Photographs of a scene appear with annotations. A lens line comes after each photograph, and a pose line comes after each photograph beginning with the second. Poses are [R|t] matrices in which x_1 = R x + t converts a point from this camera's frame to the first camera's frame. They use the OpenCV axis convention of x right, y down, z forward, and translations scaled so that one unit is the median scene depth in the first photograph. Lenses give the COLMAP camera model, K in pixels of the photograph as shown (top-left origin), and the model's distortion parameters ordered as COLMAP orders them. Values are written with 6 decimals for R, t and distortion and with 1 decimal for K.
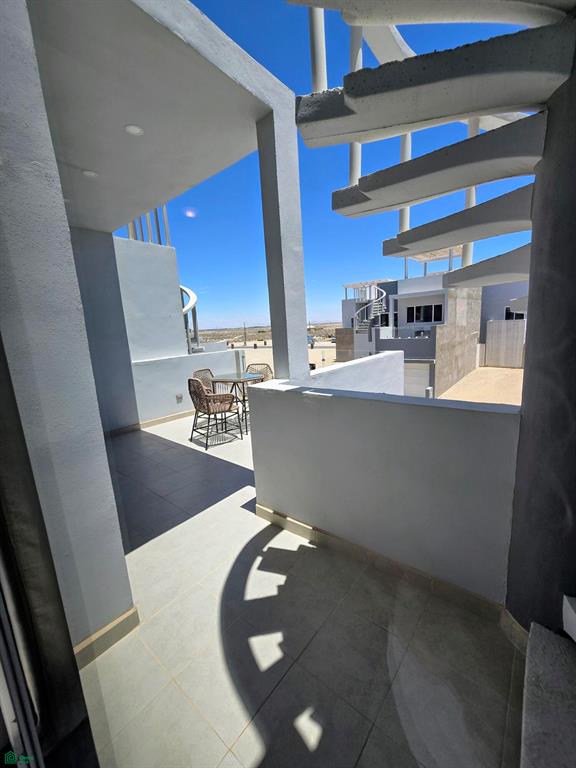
lens RADIAL K [[317.6, 0, 291.0], [0, 317.6, 382.5], [0, 0, 1]] dist [-0.000163, -0.000613]
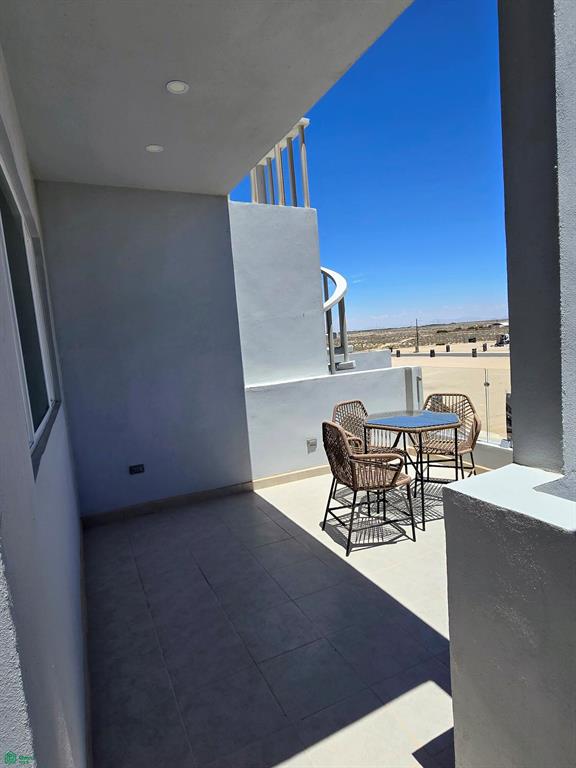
lens RADIAL K [[427.9, 0, 288.0], [0, 427.9, 384.0], [0, 0, 1]] dist [-0.001195, -0.000162]
pose [[0.908995, 0.029345, -0.415772, -0.047906], [-0.044625, 0.998637, -0.027079, -0.045290], [0.414410, 0.043169, 0.909066, 0.212302]]
